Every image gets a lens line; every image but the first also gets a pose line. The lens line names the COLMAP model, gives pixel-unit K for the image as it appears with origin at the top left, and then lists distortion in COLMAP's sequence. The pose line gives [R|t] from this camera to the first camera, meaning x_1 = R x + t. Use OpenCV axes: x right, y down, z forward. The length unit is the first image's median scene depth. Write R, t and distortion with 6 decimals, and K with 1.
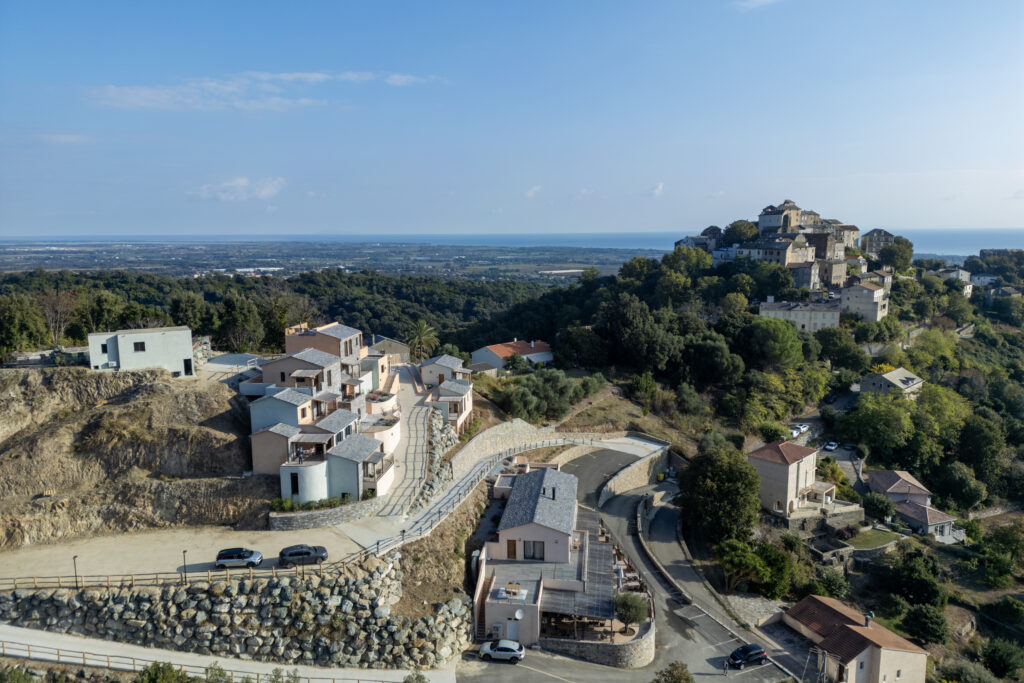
lens RADIAL K [[733.1, 0, 512.8], [0, 733.1, 361.3], [0, 0, 1]] dist [0.089744, -0.097108]
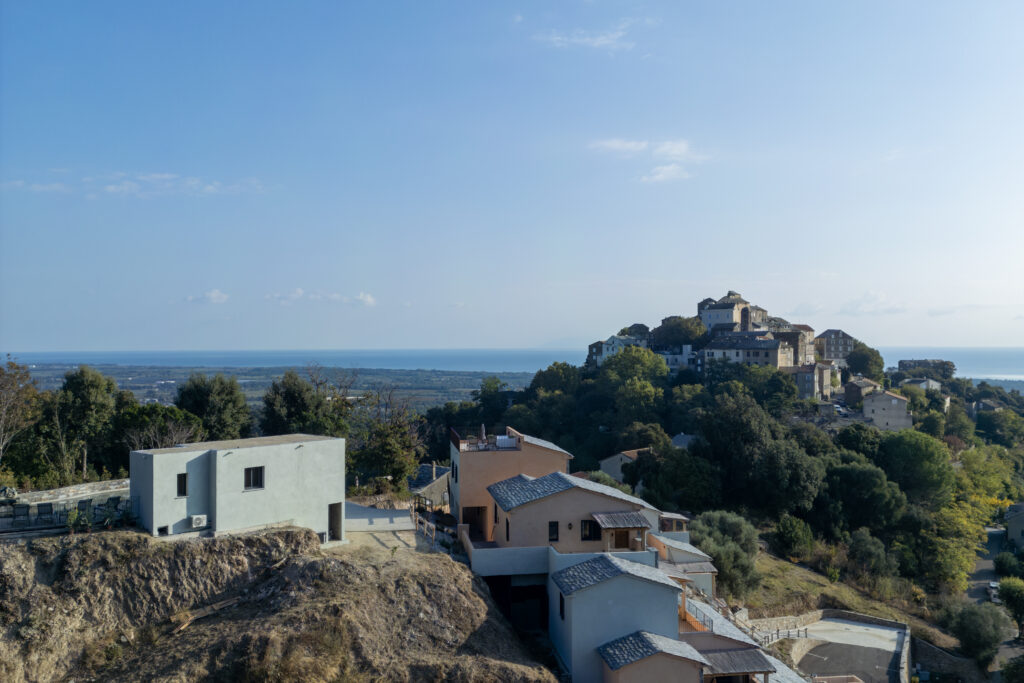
lens RADIAL K [[978.8, 0, 512.0], [0, 978.8, 341.5], [0, 0, 1]] dist [0.046129, -0.014941]
pose [[0.959698, 0.003210, 0.281016, -0.347946], [0.047941, 0.983408, -0.174956, 0.006532], [-0.276916, 0.181377, 0.943621, 0.269590]]
